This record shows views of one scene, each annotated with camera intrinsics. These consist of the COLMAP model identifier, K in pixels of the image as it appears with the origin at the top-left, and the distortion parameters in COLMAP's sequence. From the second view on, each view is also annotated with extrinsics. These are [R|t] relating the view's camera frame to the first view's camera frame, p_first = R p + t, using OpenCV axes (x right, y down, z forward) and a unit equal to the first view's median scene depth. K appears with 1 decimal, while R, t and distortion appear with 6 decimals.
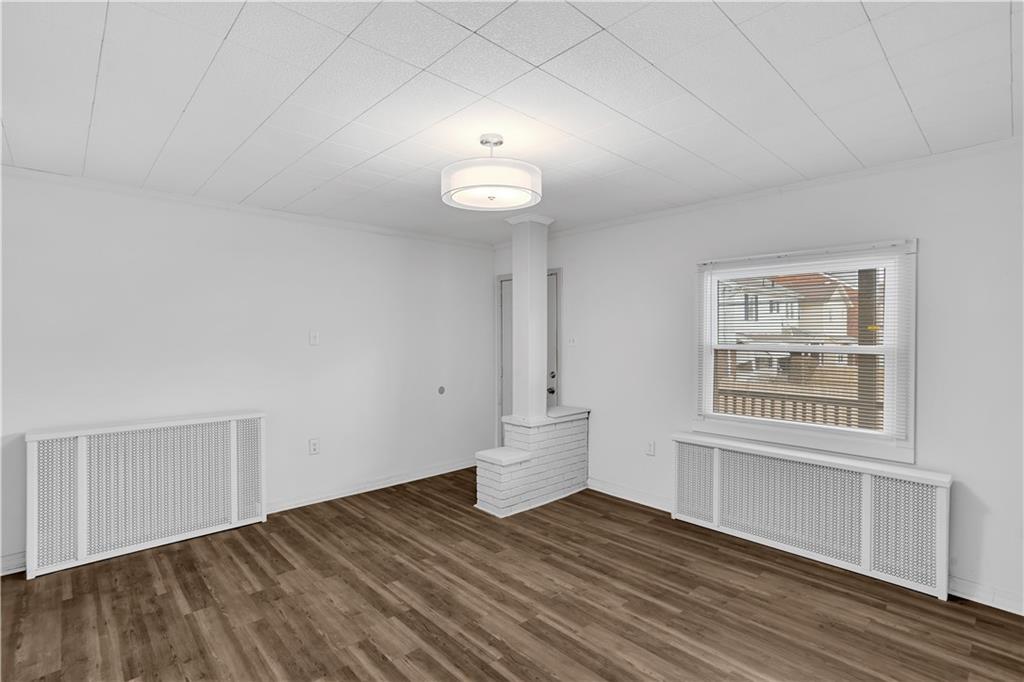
lens RADIAL K [[489.7, 0, 502.4], [0, 489.7, 340.7], [0, 0, 1]] dist [-0.049771, 0.030188]
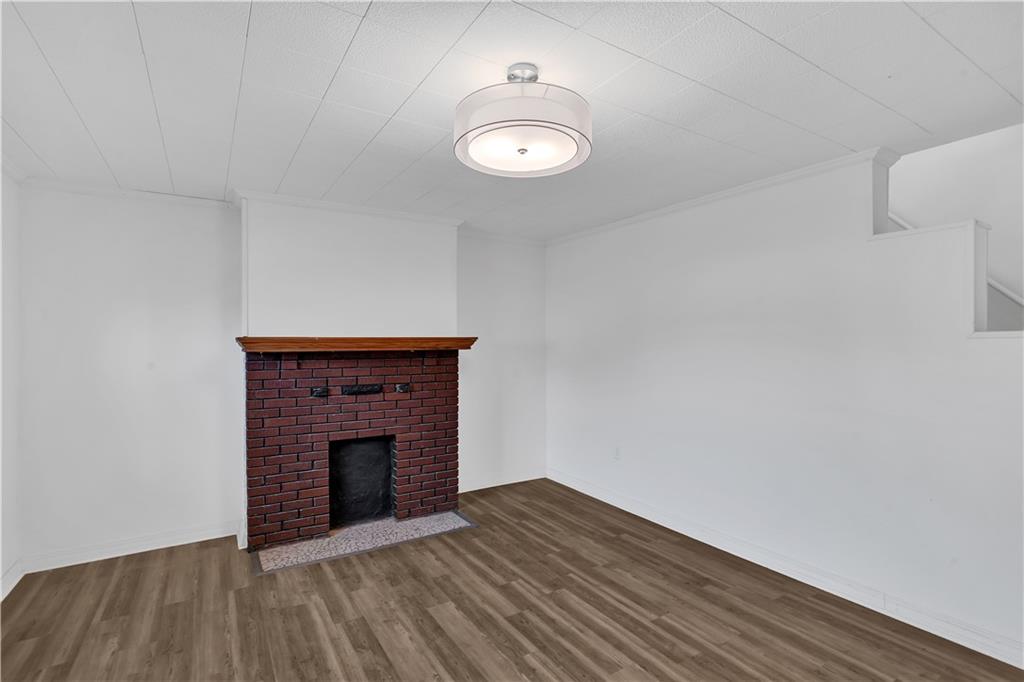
lens RADIAL K [[489.7, 0, 502.4], [0, 489.7, 340.7], [0, 0, 1]] dist [-0.049771, 0.030188]
pose [[-0.980811, 0.005457, 0.194883, -0.114956], [0.005935, 0.999981, 0.001869, -0.008476], [-0.194869, 0.002989, -0.980825, 1.473284]]
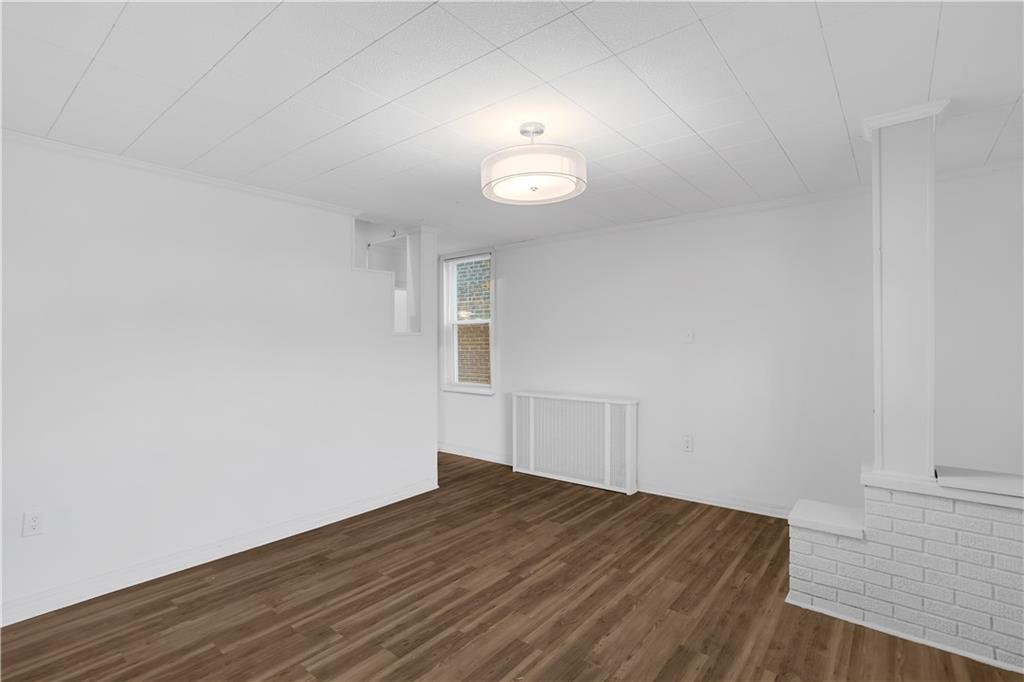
lens RADIAL K [[489.7, 0, 502.4], [0, 489.7, 340.7], [0, 0, 1]] dist [-0.049771, 0.030188]
pose [[0.134459, 0.000661, -0.990919, 0.789067], [0.002592, 0.999996, 0.001019, 0.005035], [0.990916, -0.002706, 0.134457, 0.693117]]
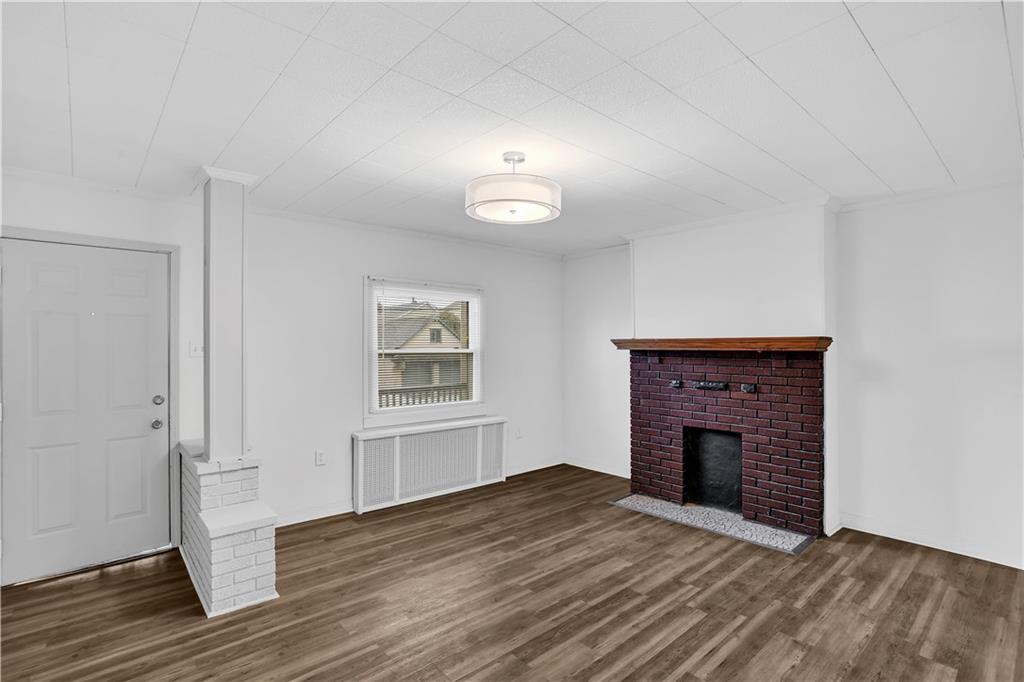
lens RADIAL K [[489.7, 0, 502.4], [0, 489.7, 340.7], [0, 0, 1]] dist [-0.049771, 0.030188]
pose [[0.030390, 0.006203, 0.999519, -0.923410], [0.009507, 0.999934, -0.006494, -0.005723], [-0.999493, 0.009700, 0.030329, 0.851139]]
